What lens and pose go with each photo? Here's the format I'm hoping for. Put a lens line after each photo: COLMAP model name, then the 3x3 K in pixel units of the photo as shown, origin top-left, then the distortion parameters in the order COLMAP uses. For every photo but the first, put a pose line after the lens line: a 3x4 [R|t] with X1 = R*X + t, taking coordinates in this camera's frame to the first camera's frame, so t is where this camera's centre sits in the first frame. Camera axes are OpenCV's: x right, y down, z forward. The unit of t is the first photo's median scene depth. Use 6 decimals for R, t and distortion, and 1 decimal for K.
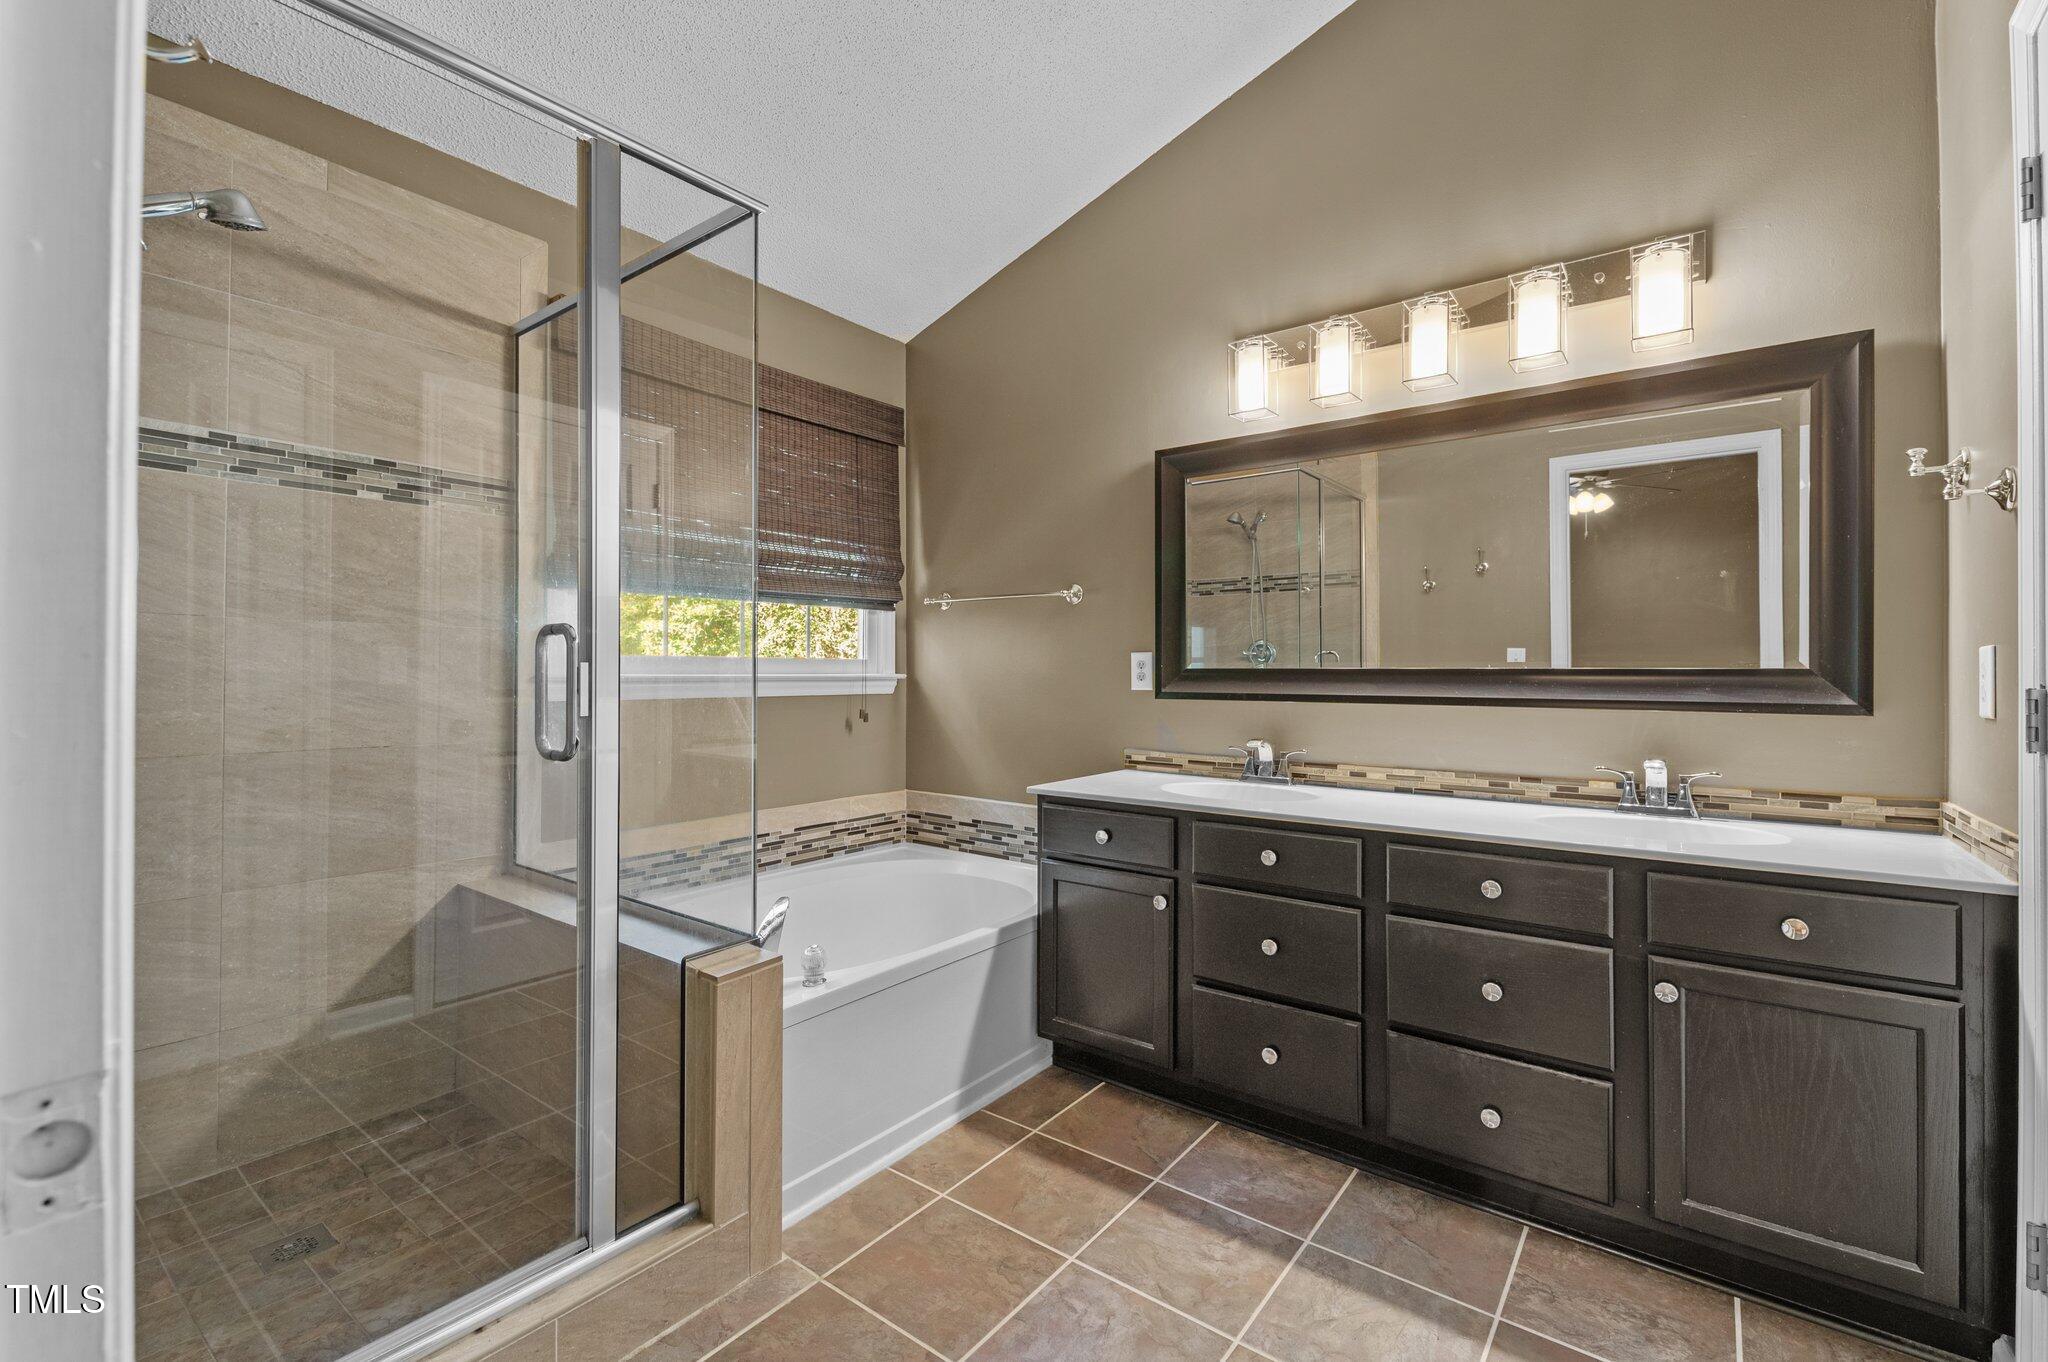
lens RADIAL K [[884.0, 0, 1022.2], [0, 884.0, 673.1], [0, 0, 1]] dist [0.012682, -0.009476]
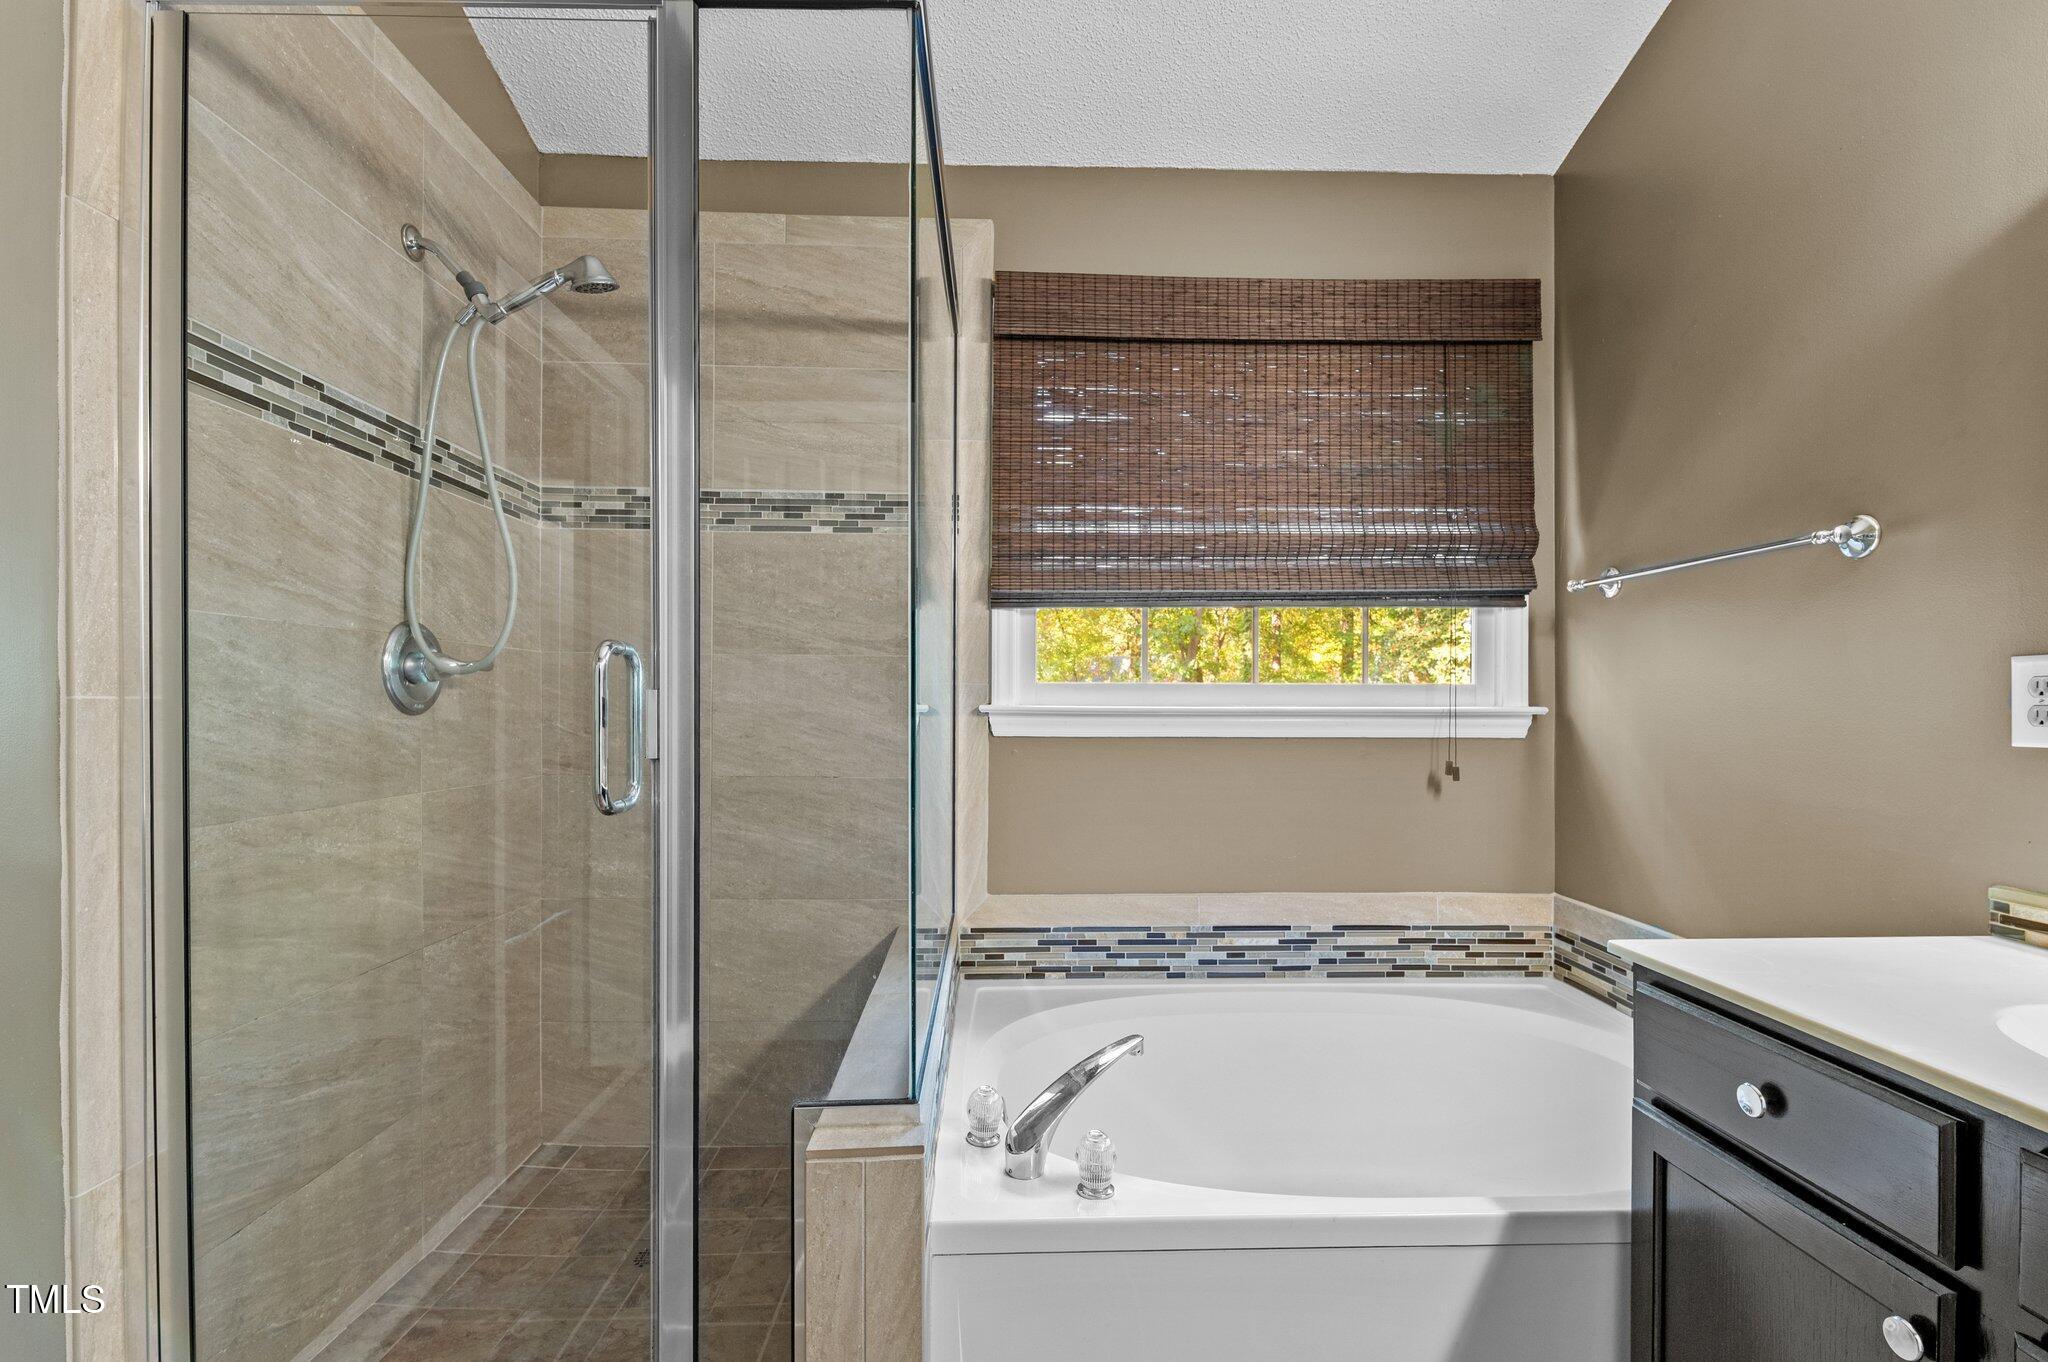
lens RADIAL K [[927.6, 0, 1011.1], [0, 927.6, 704.8], [0, 0, 1]] dist [0.011282, -0.006060]
pose [[0.630342, 0.001287, -0.776316, 0.152866], [-0.002195, 0.999998, -0.000125, 0.000397], [0.776314, 0.001782, 0.630344, 0.329301]]
